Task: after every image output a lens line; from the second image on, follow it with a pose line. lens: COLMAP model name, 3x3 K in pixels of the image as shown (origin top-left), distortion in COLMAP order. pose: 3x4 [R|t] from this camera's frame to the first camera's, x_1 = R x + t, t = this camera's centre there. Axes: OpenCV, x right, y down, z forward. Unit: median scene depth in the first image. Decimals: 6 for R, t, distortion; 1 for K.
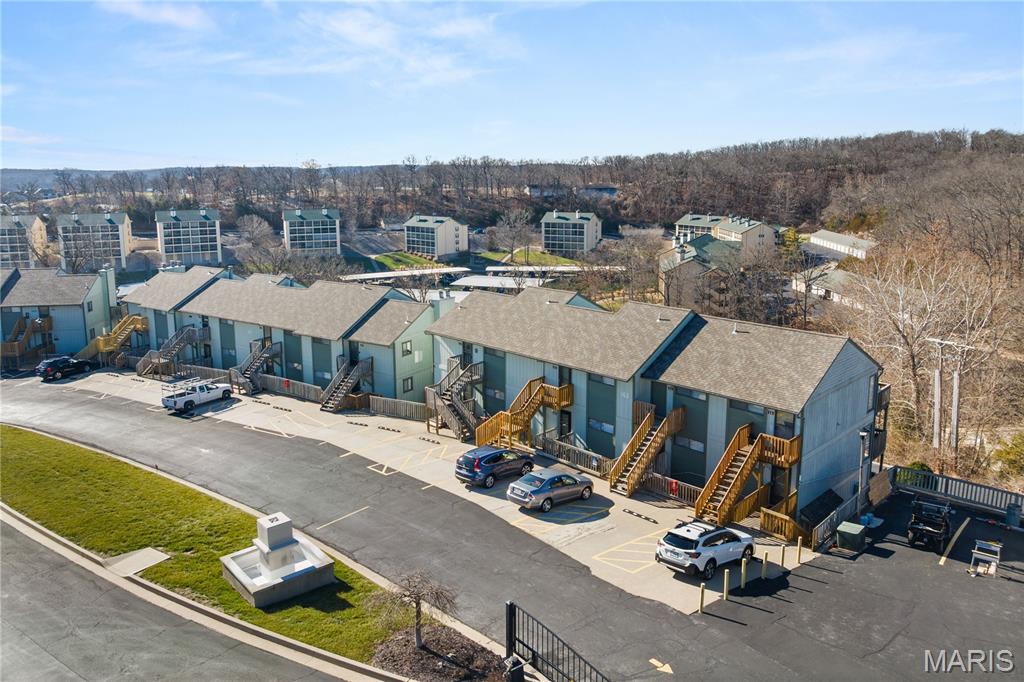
lens RADIAL K [[686.9, 0, 512.0], [0, 686.9, 341.0], [0, 0, 1]] dist [-0.037889, -0.004201]
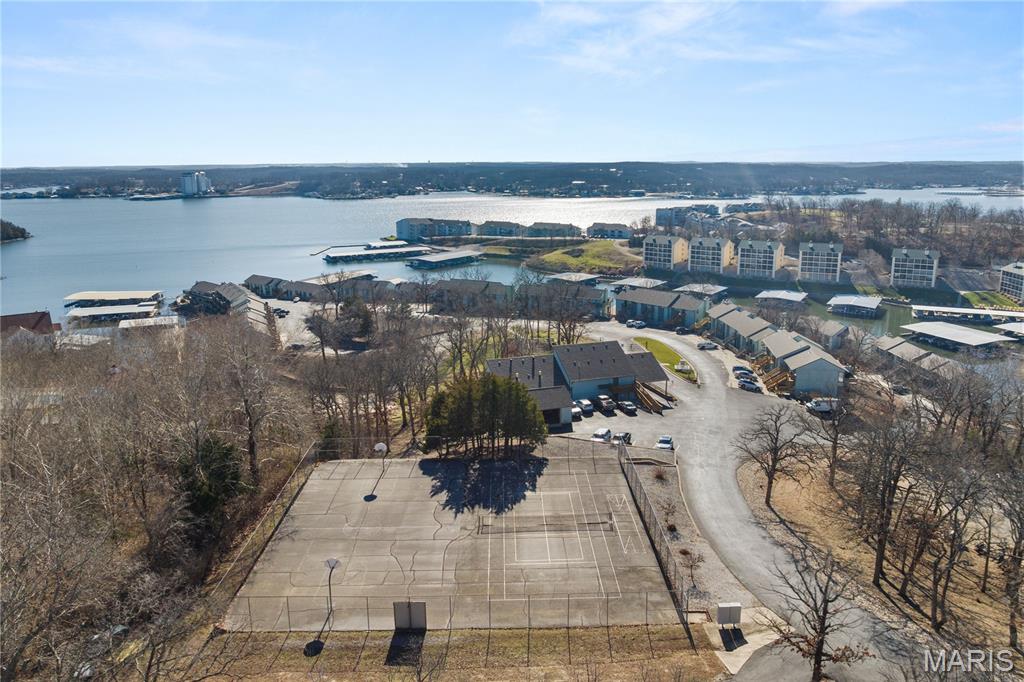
lens RADIAL K [[686.9, 0, 512.0], [0, 686.9, 341.0], [0, 0, 1]] dist [-0.037889, -0.004201]
pose [[0.572302, 0.188504, -0.798083, 0.318864], [-0.179478, 0.978419, 0.102395, -0.021359], [0.800161, 0.084637, 0.593783, -0.338046]]
